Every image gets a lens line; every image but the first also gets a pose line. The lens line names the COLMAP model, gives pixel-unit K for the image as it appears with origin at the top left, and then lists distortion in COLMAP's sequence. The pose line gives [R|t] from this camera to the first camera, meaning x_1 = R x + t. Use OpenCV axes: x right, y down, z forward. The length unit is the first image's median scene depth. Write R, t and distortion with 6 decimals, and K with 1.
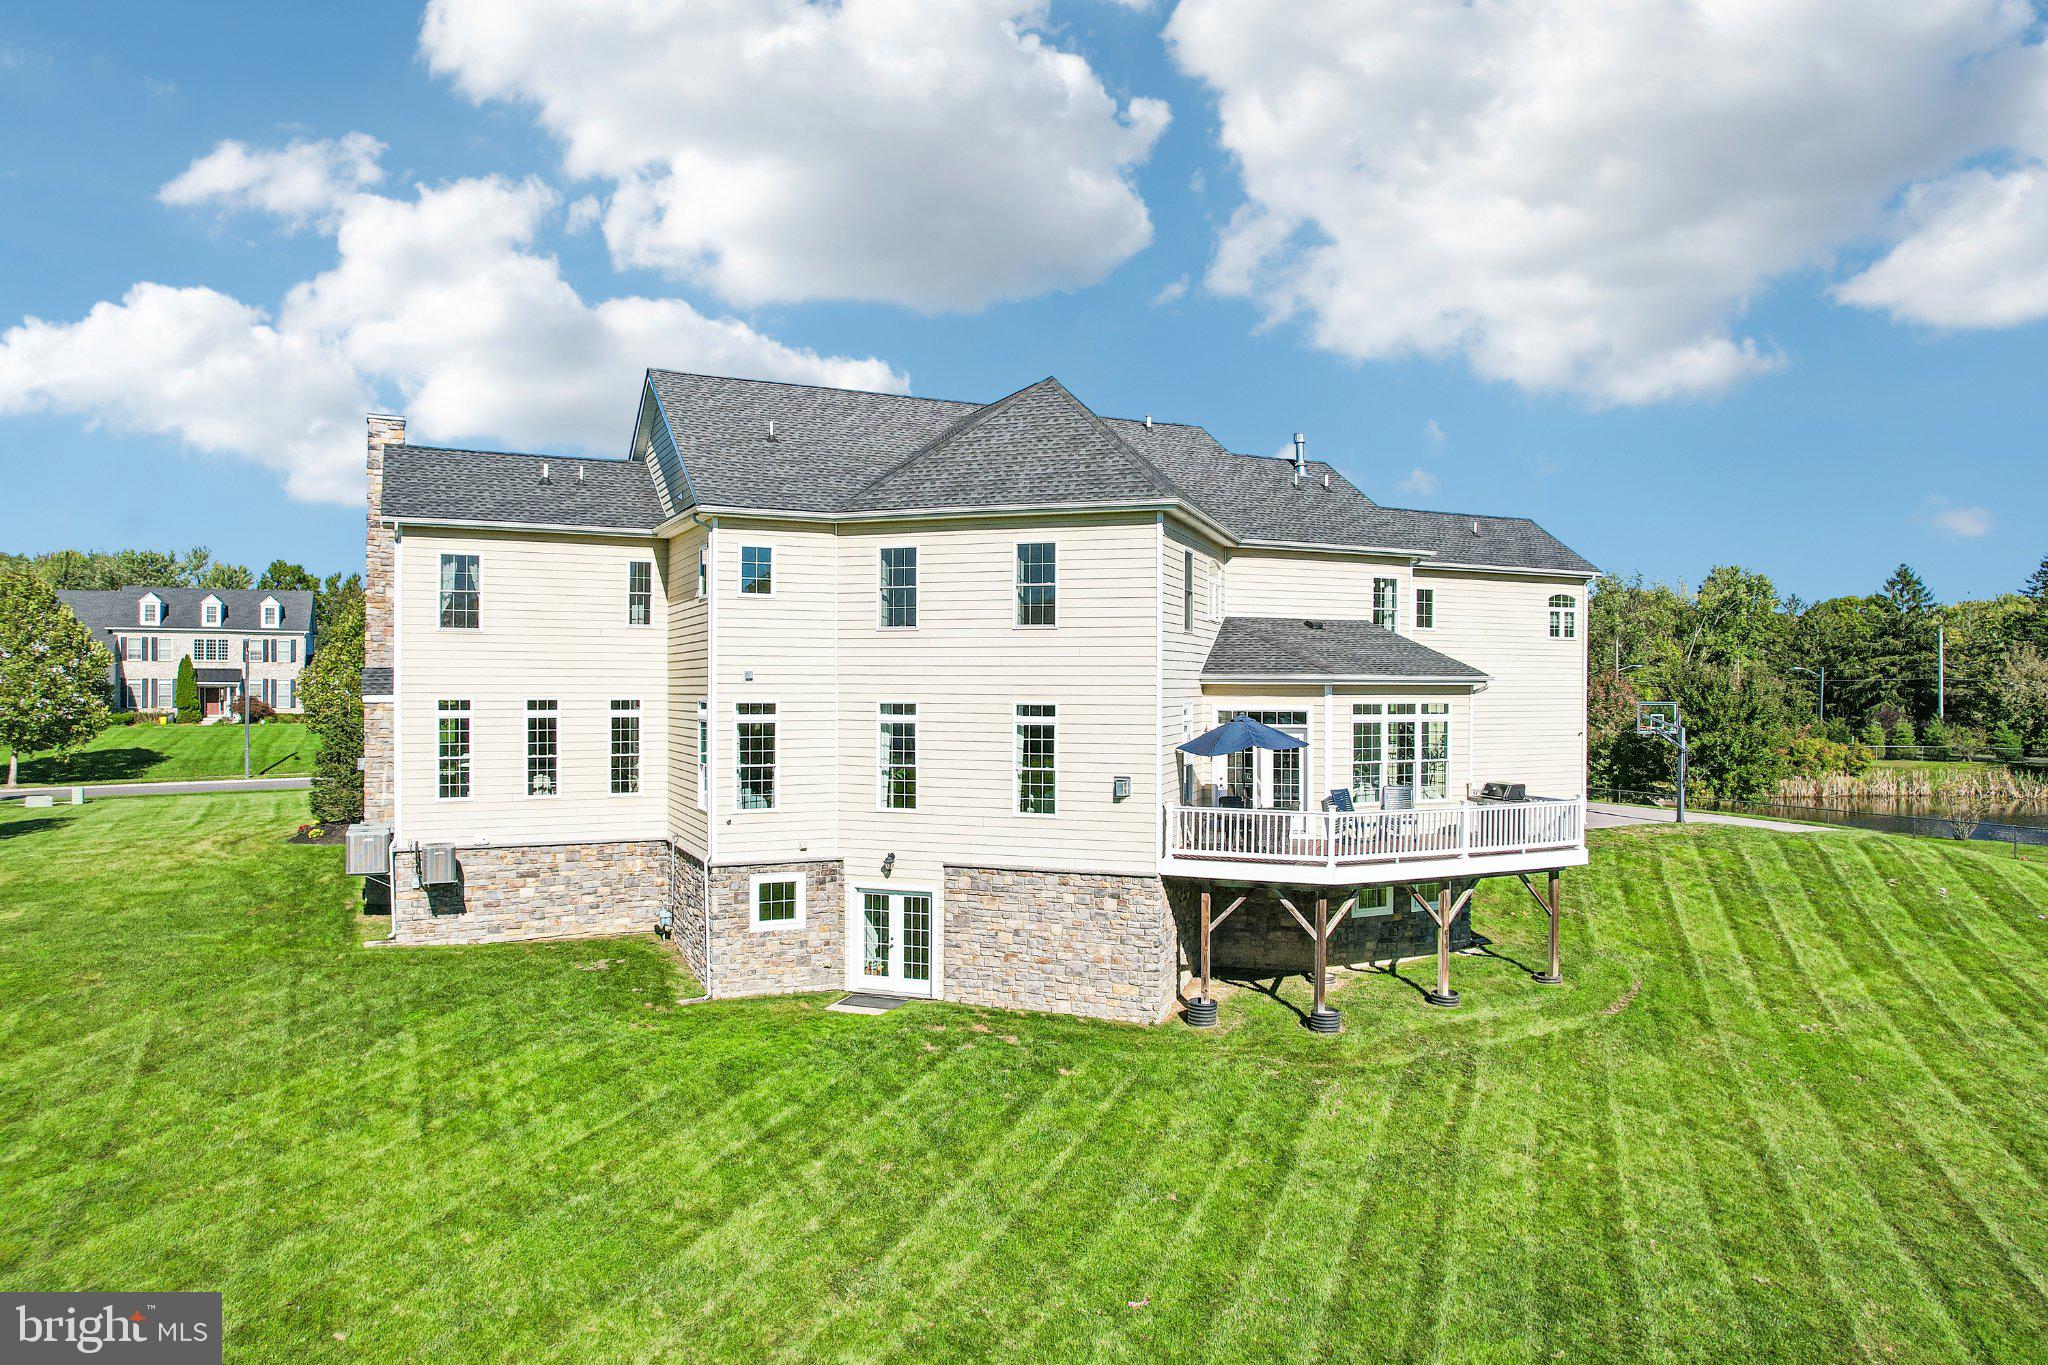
lens RADIAL K [[1321.1, 0, 1032.7], [0, 1321.1, 723.1], [0, 0, 1]] dist [-0.079224, 0.071648]
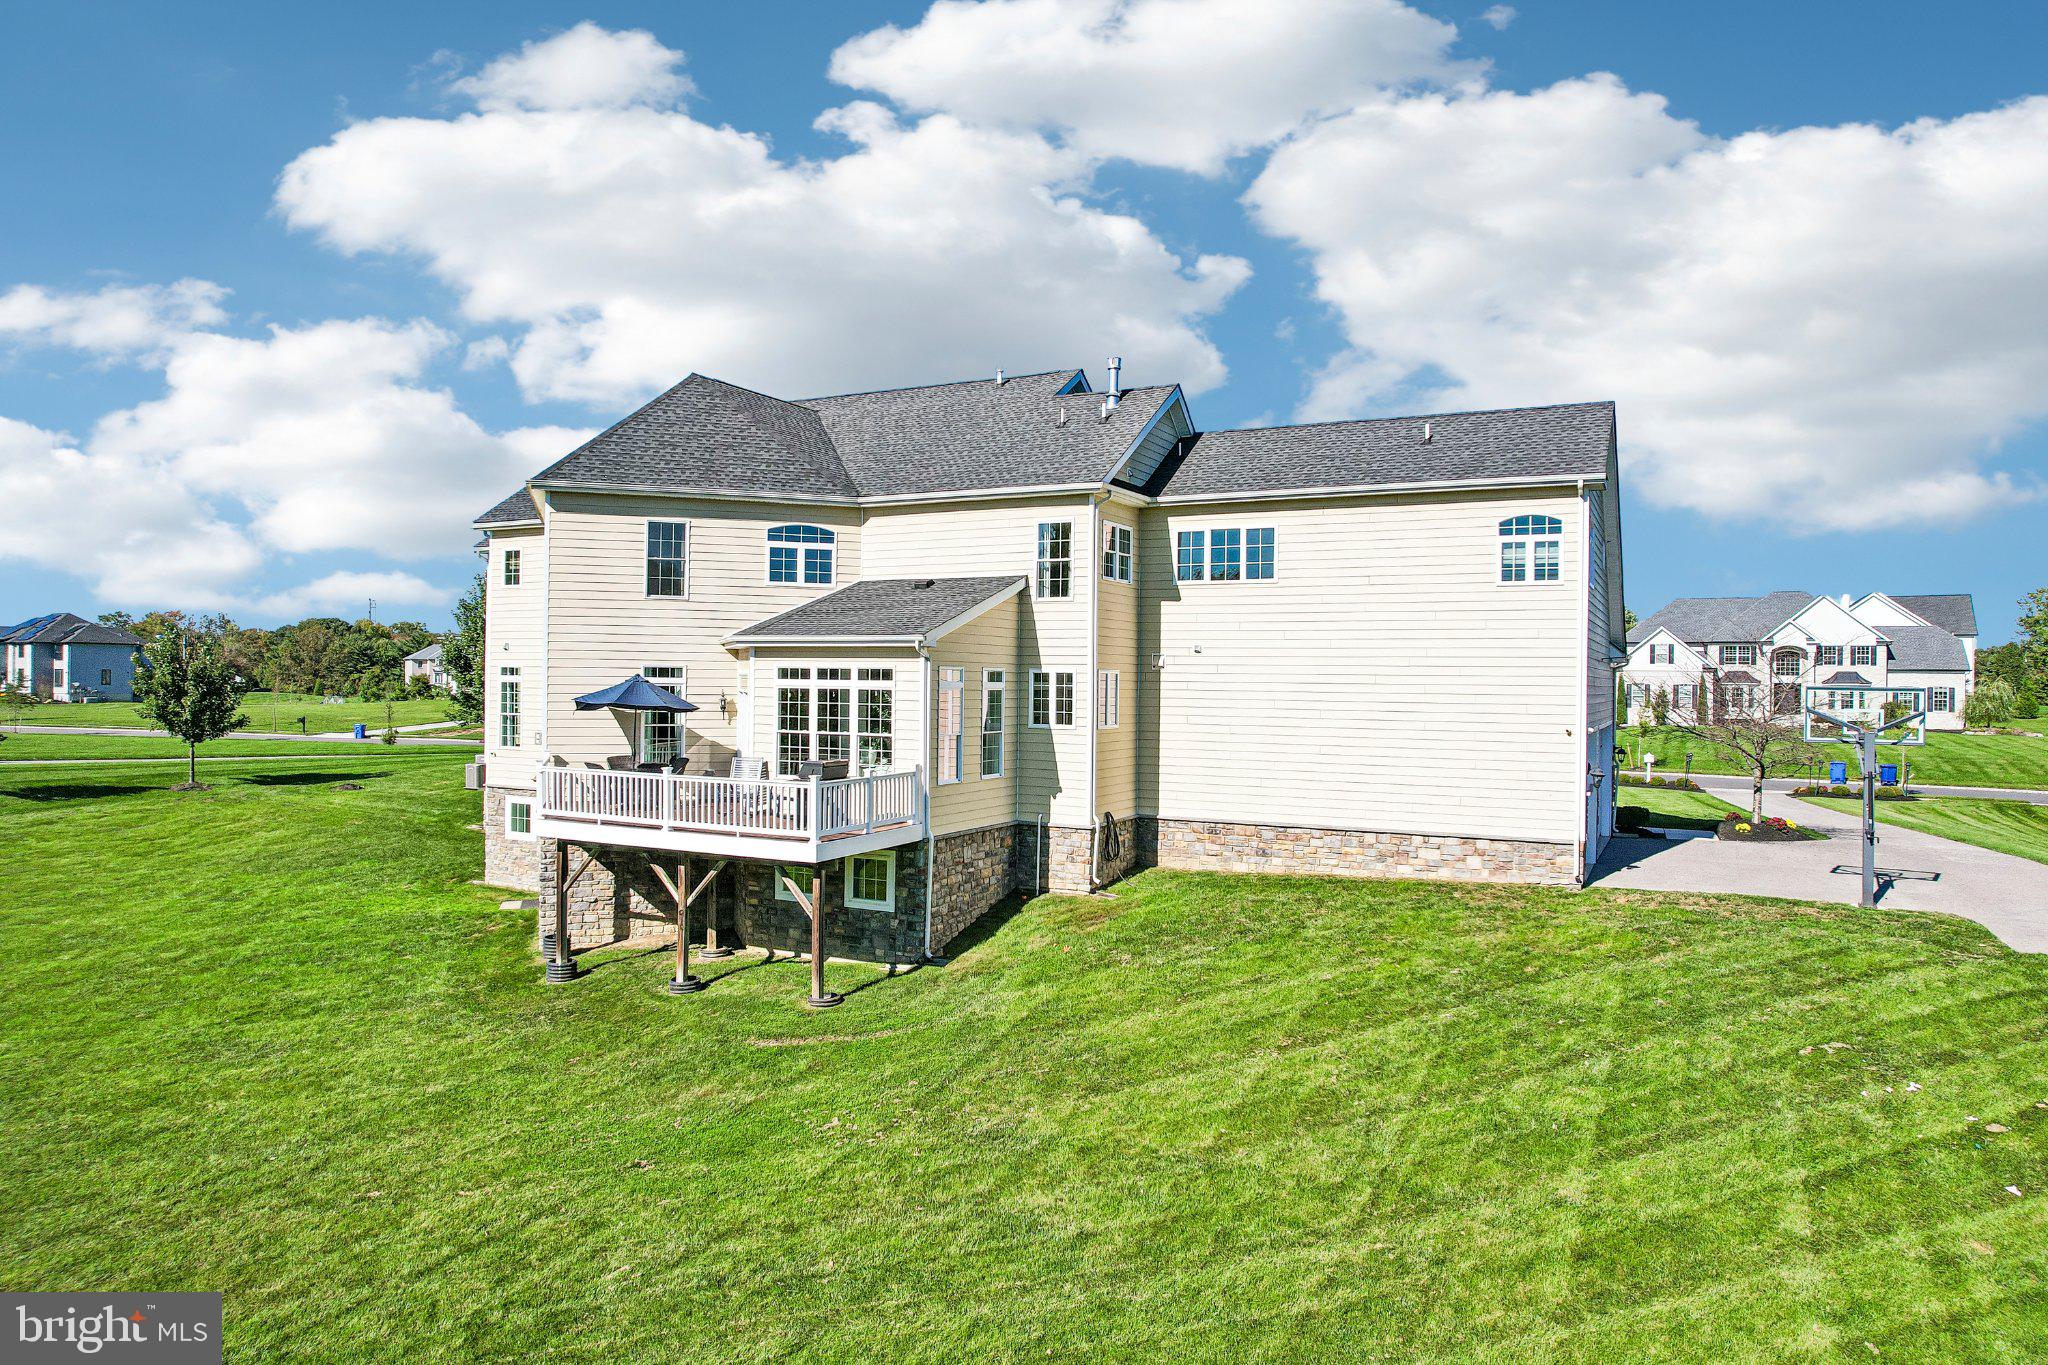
lens RADIAL K [[1321.1, 0, 1032.7], [0, 1321.1, 723.1], [0, 0, 1]] dist [-0.079224, 0.071648]
pose [[0.602288, 0.028378, -0.797774, 1.091746], [-0.034230, 0.999367, 0.009706, 0.009333], [0.797544, 0.021462, 0.602878, 0.585101]]
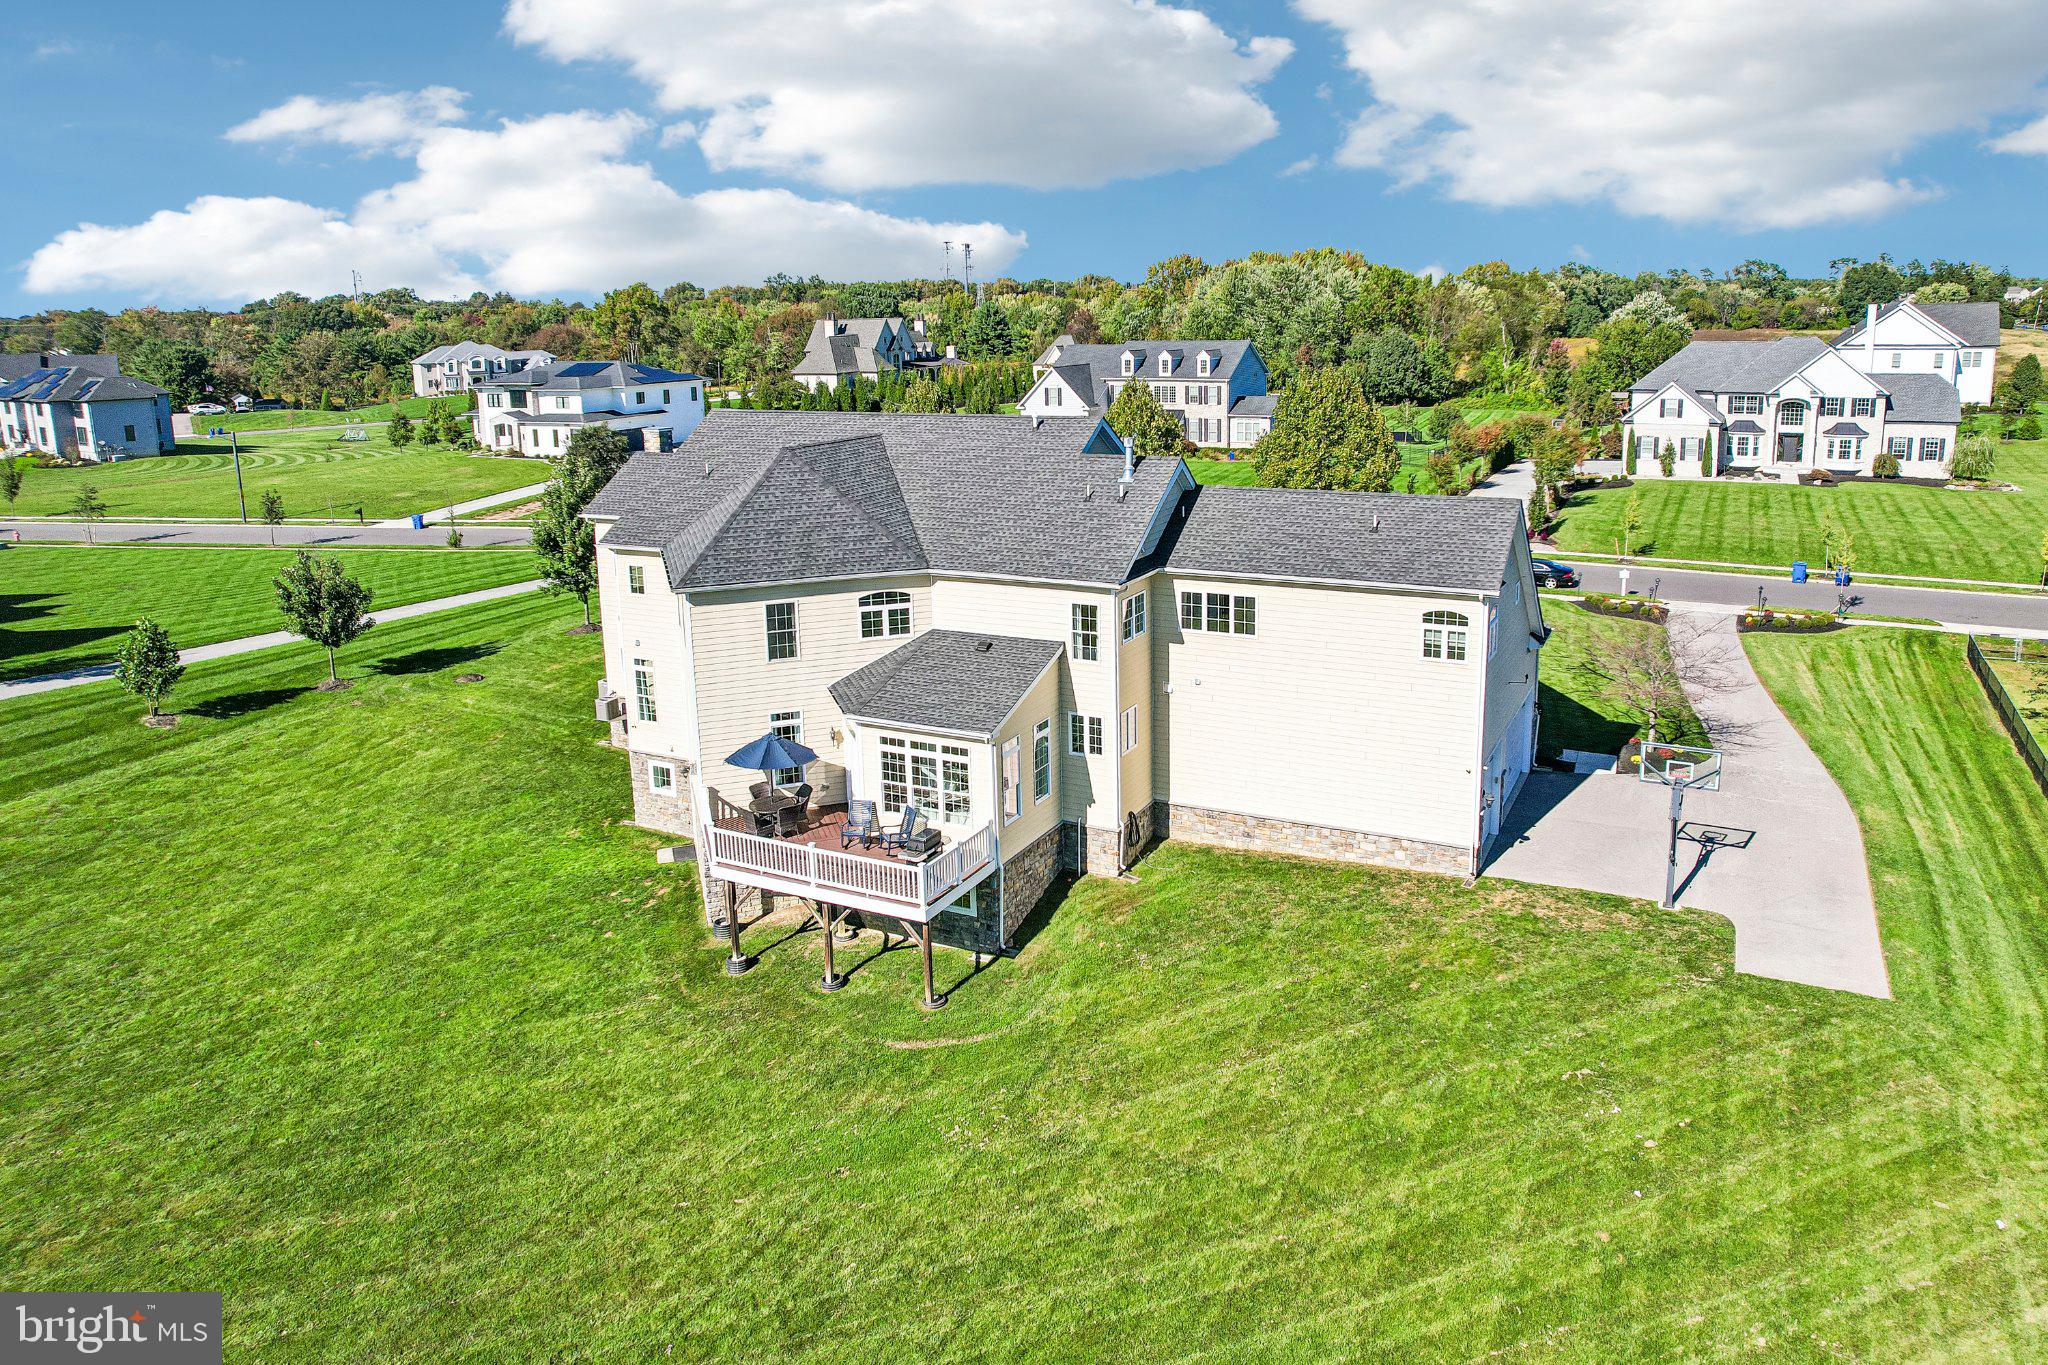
lens RADIAL K [[1377.3, 0, 1099.7], [0, 1377.3, 624.4], [0, 0, 1]] dist [-0.059958, 0.046089]
pose [[0.622074, 0.164390, -0.765506, 1.339086], [-0.008549, 0.979078, 0.203306, -0.379806], [0.782912, -0.119928, 0.610464, 0.388493]]
